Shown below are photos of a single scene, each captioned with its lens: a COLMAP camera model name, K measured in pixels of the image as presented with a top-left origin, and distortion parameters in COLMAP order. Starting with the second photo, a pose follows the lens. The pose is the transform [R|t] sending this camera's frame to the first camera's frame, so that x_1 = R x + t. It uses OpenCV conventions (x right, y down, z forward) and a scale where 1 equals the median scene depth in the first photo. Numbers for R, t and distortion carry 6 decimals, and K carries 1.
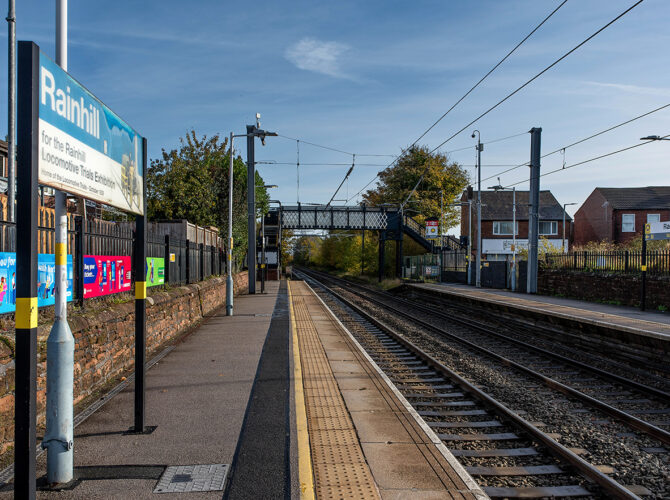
lens RADIAL K [[525.3, 0, 335.0], [0, 525.3, 250.0], [0, 0, 1]] dist [0.000872, 0.000063]
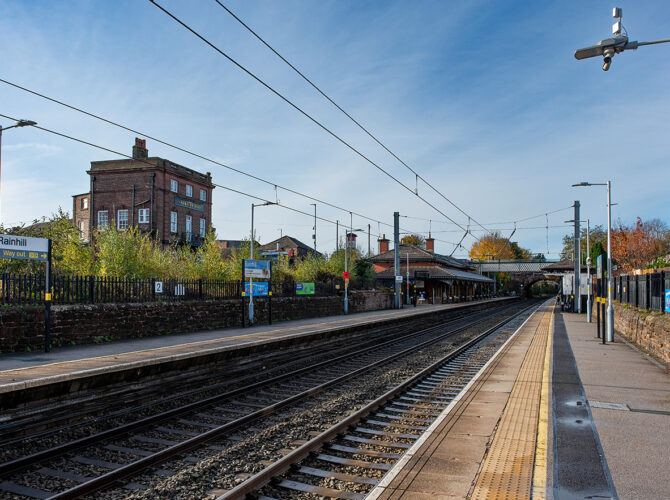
lens RADIAL K [[525.3, 0, 335.0], [0, 525.3, 250.0], [0, 0, 1]] dist [0.000872, 0.000063]
pose [[-0.889345, 0.025814, 0.456507, -0.202935], [-0.016227, 0.995994, -0.087932, 0.046226], [-0.456948, -0.085610, -0.885364, 2.332221]]
